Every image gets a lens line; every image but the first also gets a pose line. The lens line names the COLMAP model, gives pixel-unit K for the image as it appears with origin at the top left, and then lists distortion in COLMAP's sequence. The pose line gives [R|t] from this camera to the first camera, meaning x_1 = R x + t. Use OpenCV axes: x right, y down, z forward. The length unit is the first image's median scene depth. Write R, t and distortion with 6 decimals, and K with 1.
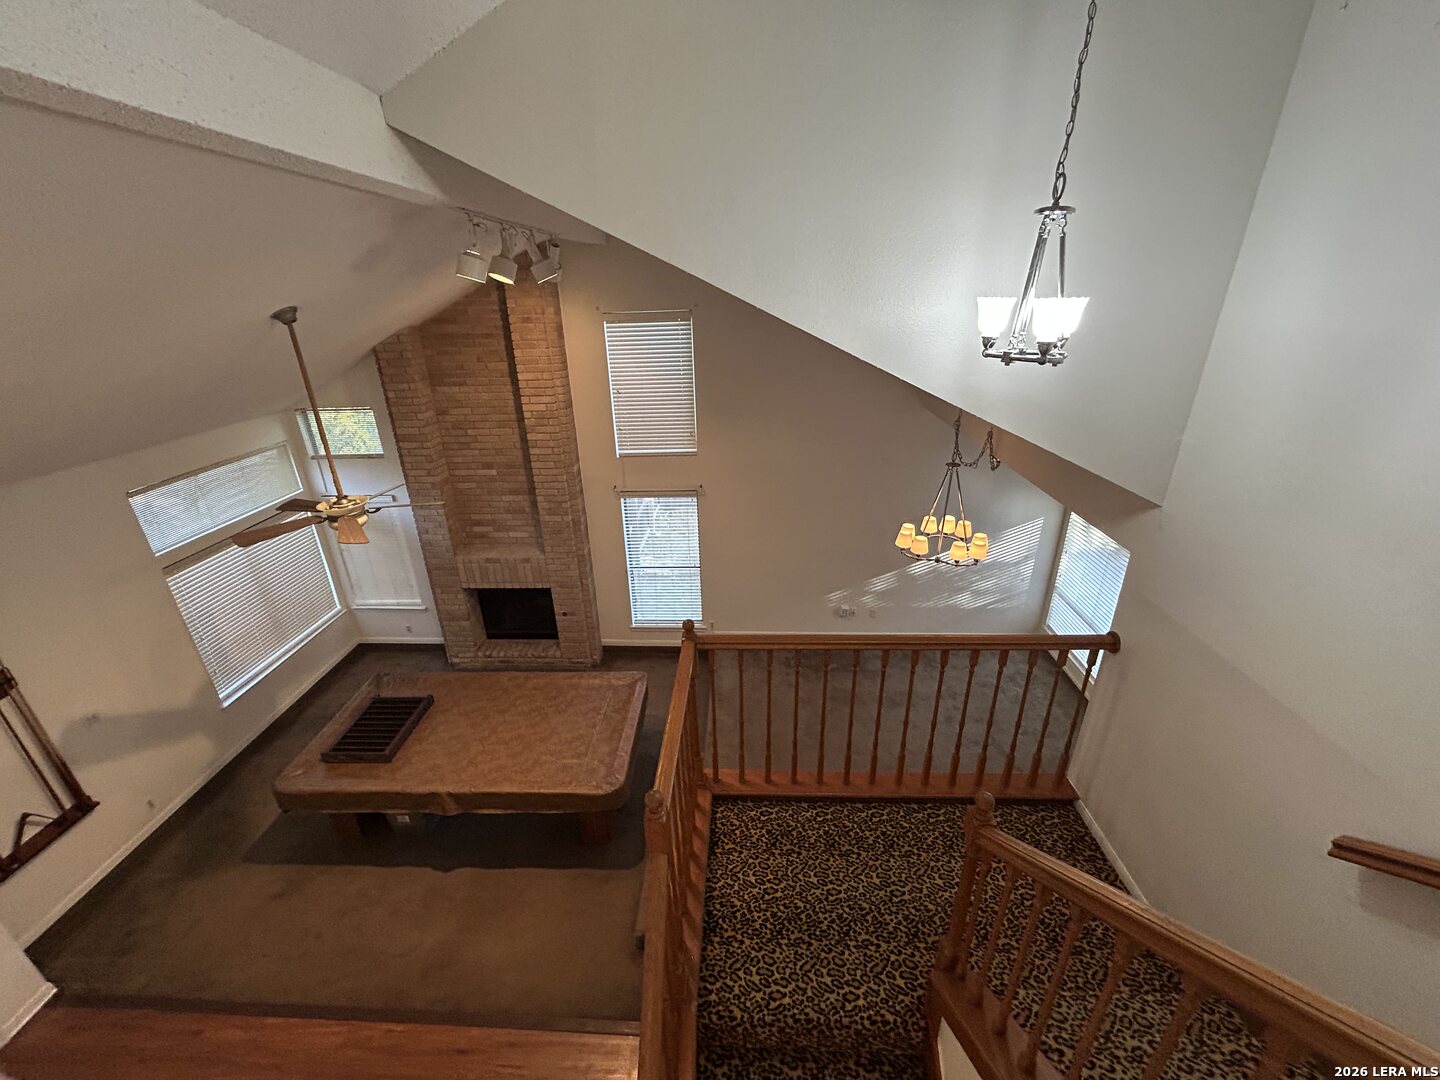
lens RADIAL K [[581.4, 0, 716.5], [0, 581.4, 538.5], [0, 0, 1]] dist [-0.001047, 0.000232]
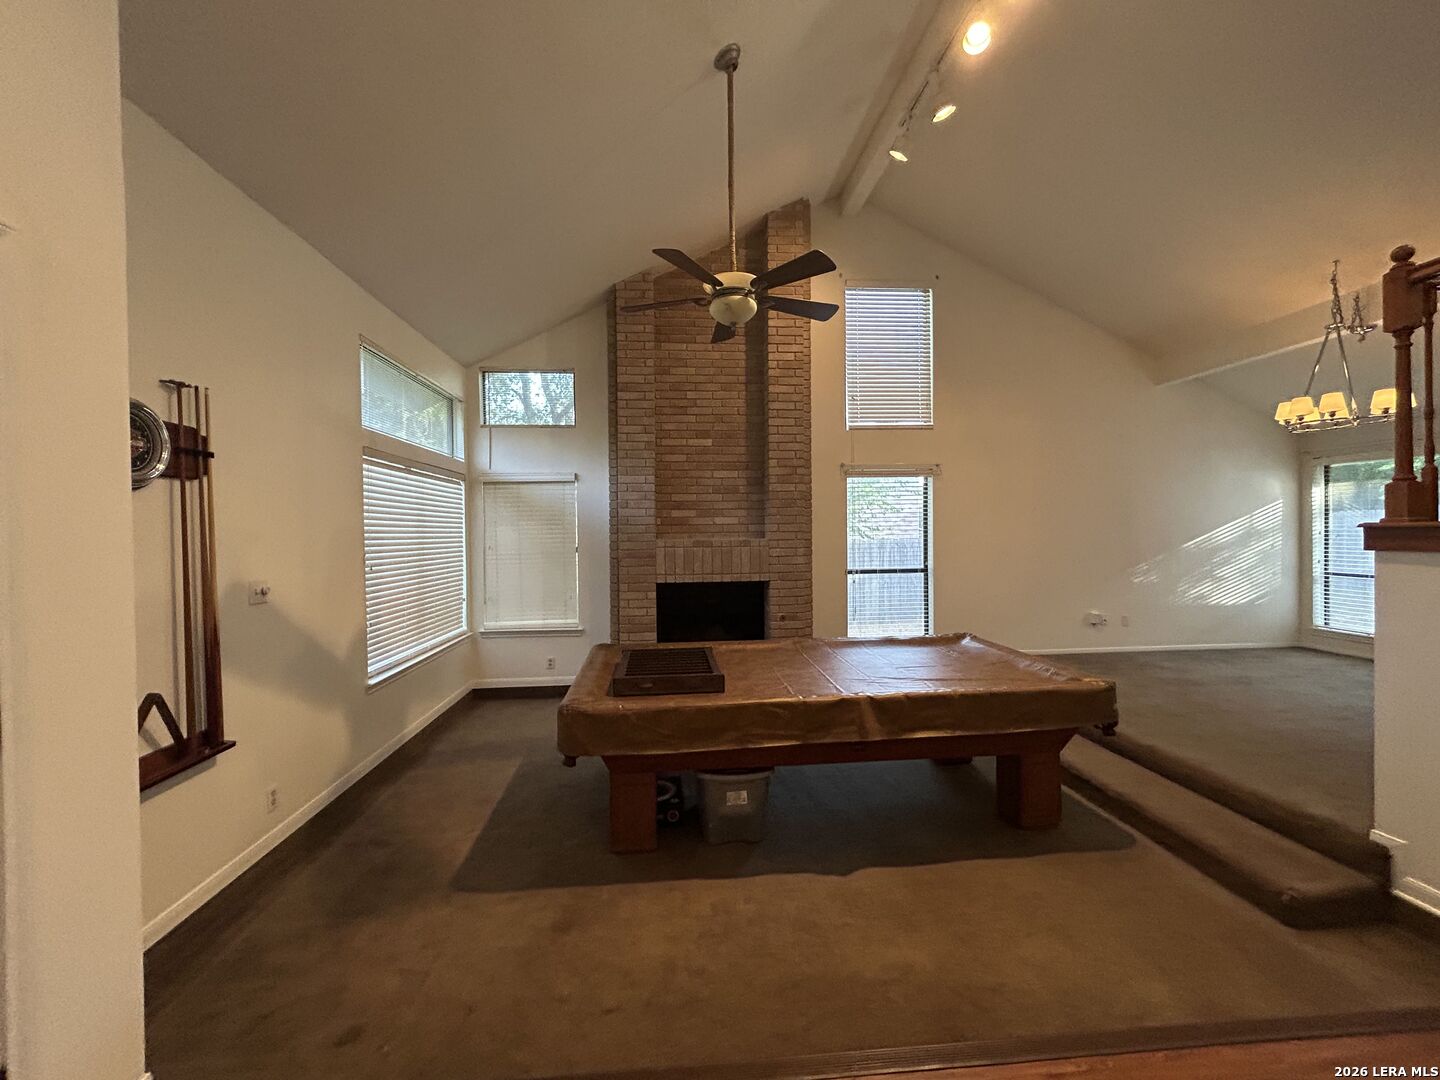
lens RADIAL K [[581.4, 0, 716.5], [0, 581.4, 538.5], [0, 0, 1]] dist [-0.001047, 0.000232]
pose [[0.990796, 0.012834, 0.134752, -0.495227], [0.040613, 0.921446, -0.386377, 0.358510], [-0.129126, 0.388294, 0.912444, 0.270543]]
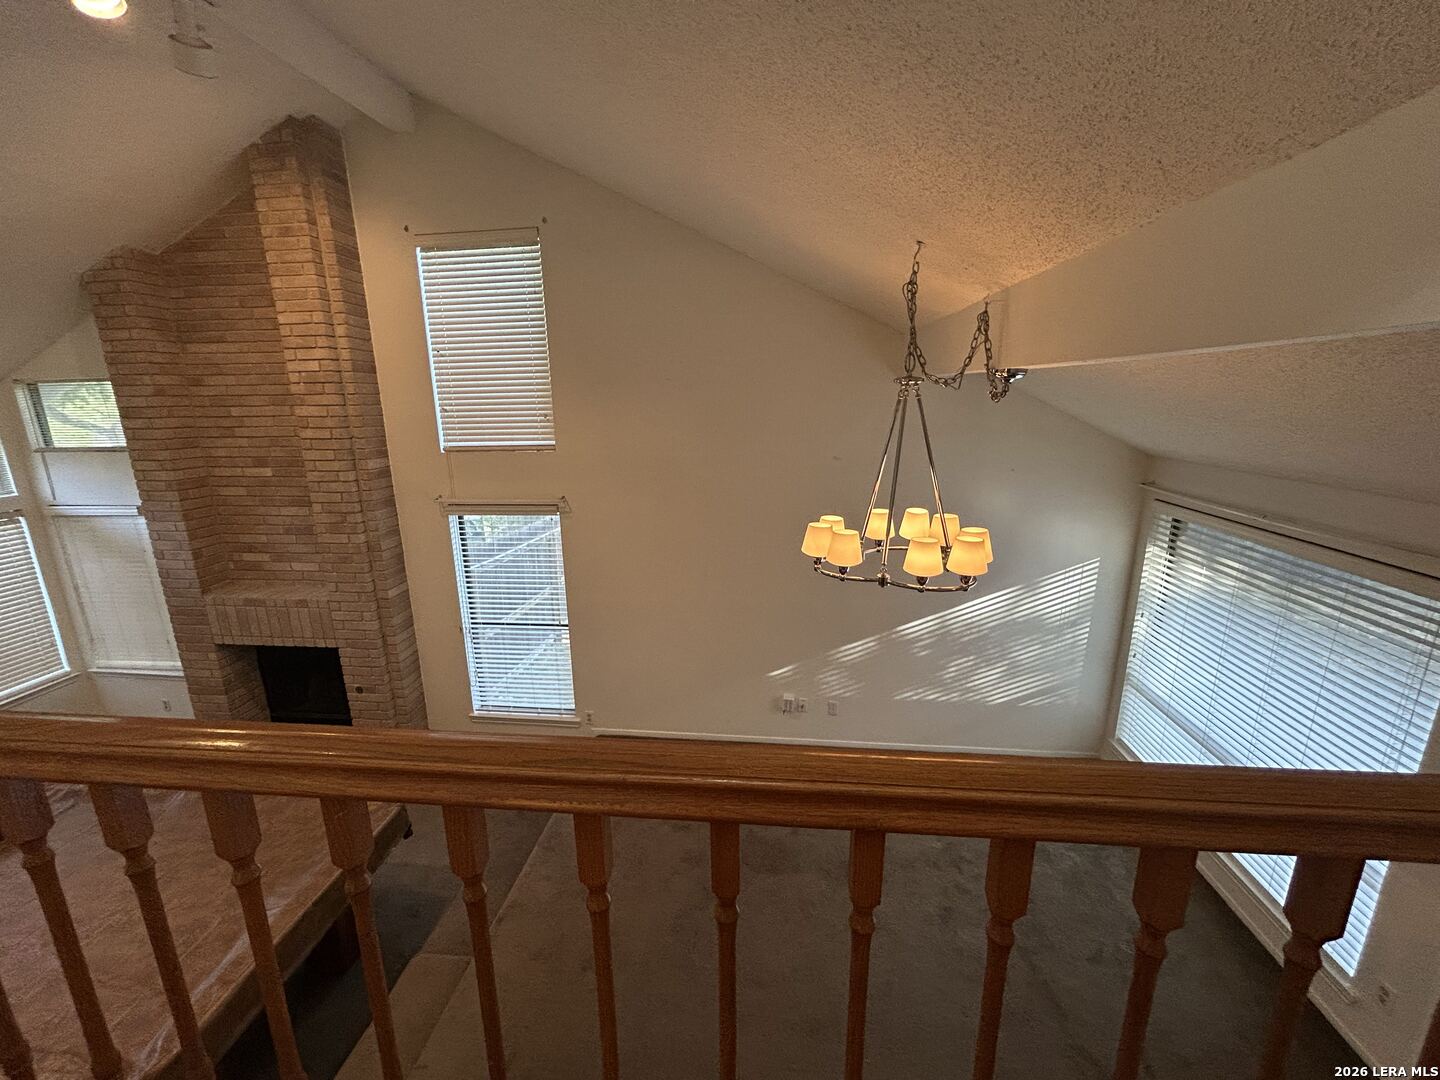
lens RADIAL K [[581.4, 0, 716.5], [0, 581.4, 538.5], [0, 0, 1]] dist [-0.001047, 0.000232]
pose [[0.998194, 0.025463, -0.054414, 0.189632], [-0.034130, 0.985732, -0.164826, 0.060042], [0.049440, 0.166385, 0.984821, 0.368637]]
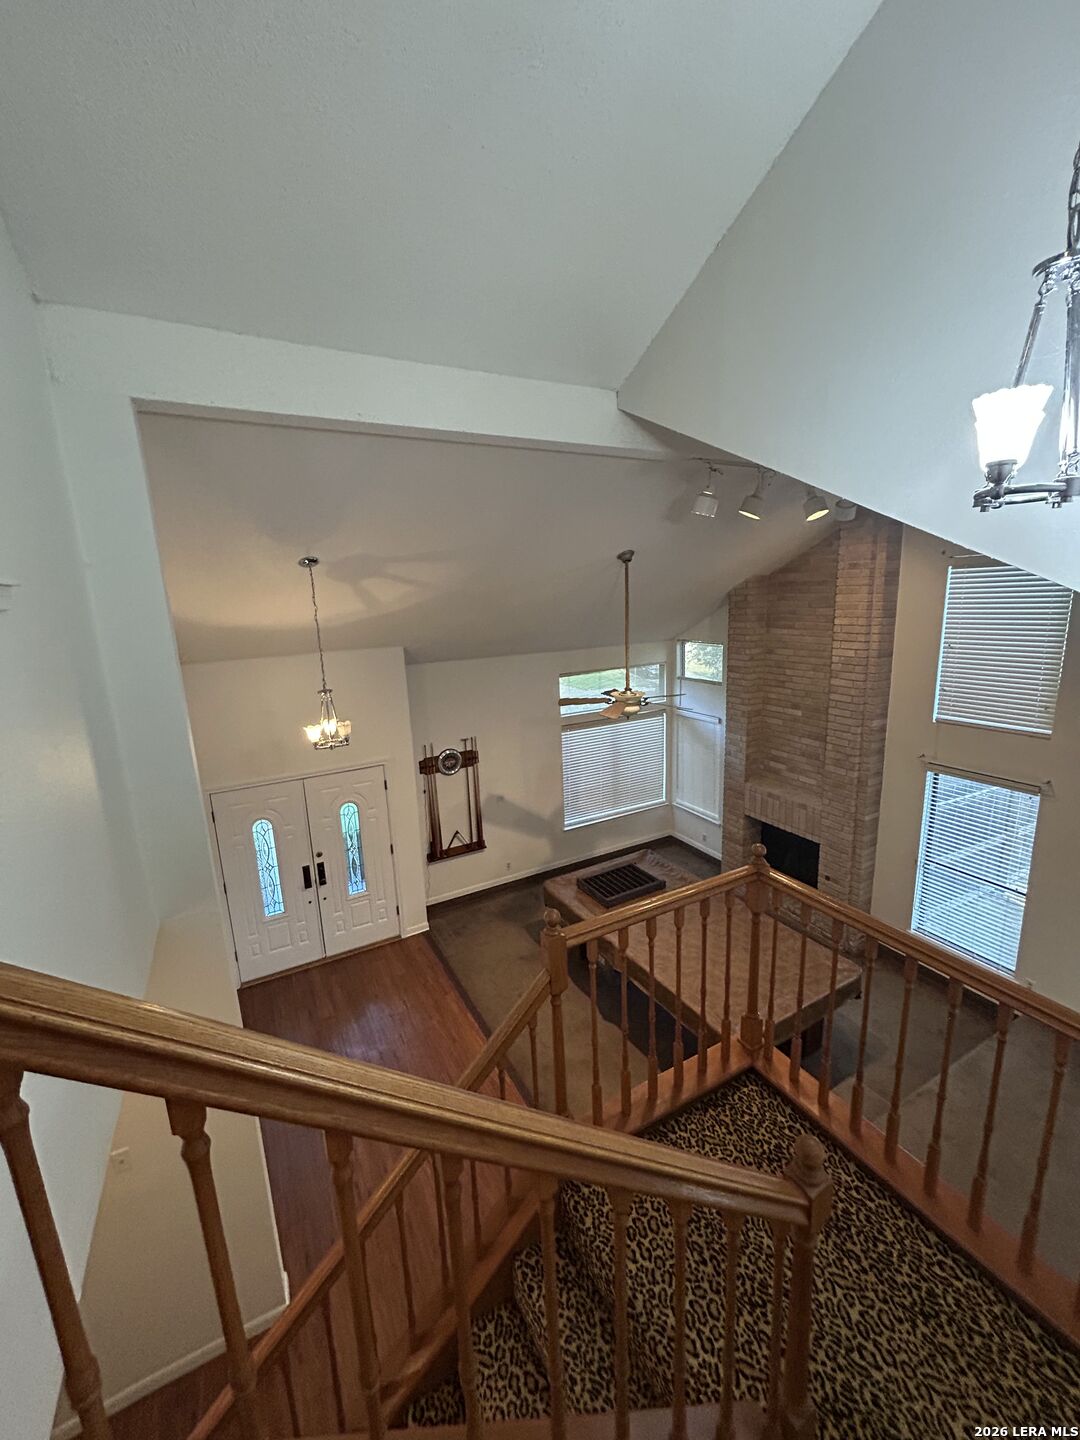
lens RADIAL K [[581.4, 0, 541.9], [0, 581.4, 714.9], [0, 0, 1]] dist [-0.001047, 0.000232]
pose [[0.520139, 0.180988, -0.834685, 0.238202], [-0.316055, 0.948700, 0.008759, 0.023054], [0.793451, 0.259250, 0.550658, 0.082457]]
